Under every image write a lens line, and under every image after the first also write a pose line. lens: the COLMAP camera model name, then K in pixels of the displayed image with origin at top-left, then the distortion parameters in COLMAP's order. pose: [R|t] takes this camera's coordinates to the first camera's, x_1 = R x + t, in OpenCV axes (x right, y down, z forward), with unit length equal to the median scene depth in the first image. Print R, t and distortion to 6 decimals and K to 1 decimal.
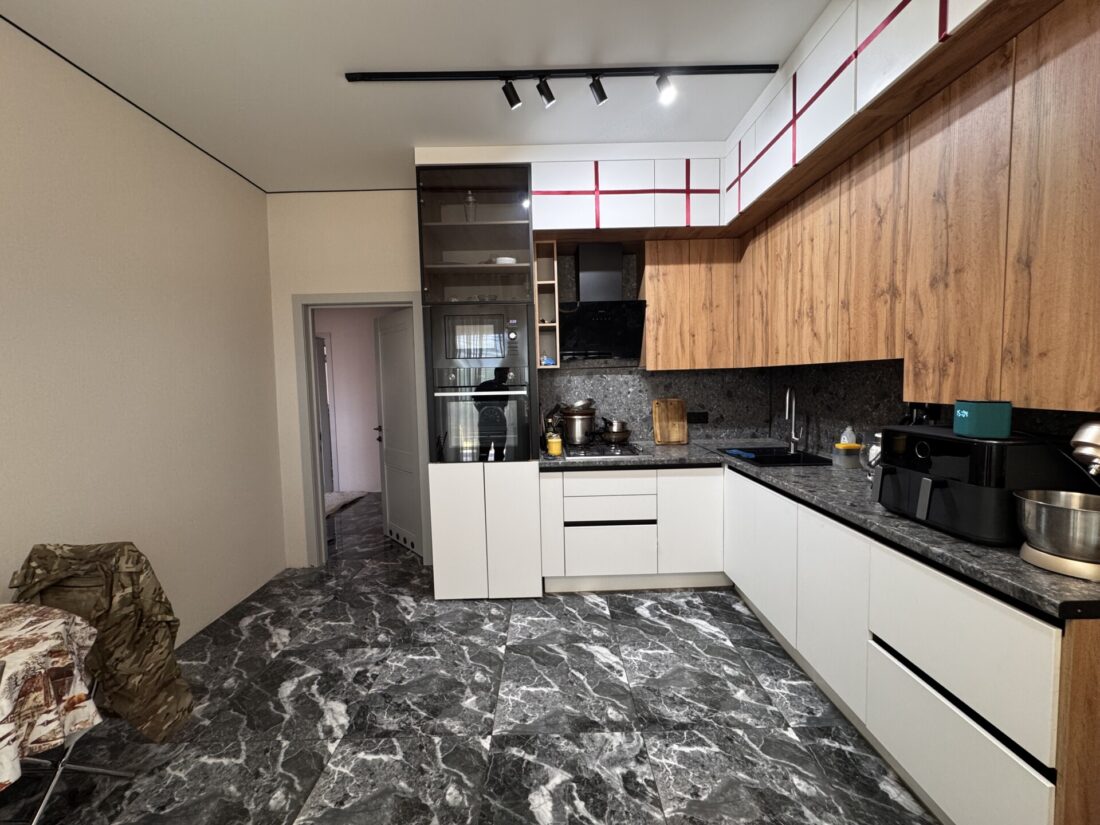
lens RADIAL K [[438.0, 0, 549.4], [0, 438.0, 409.7], [0, 0, 1]] dist [-0.001390, 0.000113]
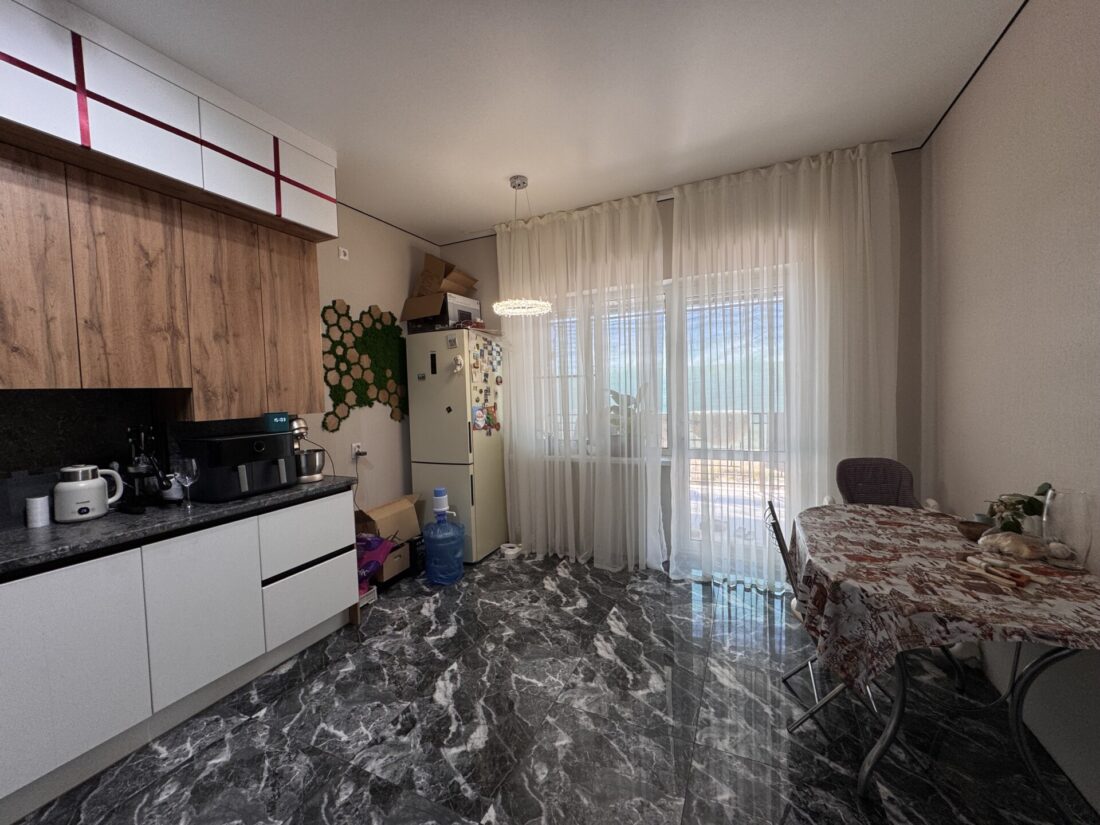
lens RADIAL K [[438.0, 0, 549.7], [0, 438.0, 409.7], [0, 0, 1]] dist [-0.001390, 0.000113]
pose [[-0.904570, 0.030747, 0.425216, -0.671887], [0.079436, 0.992085, 0.097249, -0.095551], [-0.418860, 0.121746, -0.899852, 1.718427]]
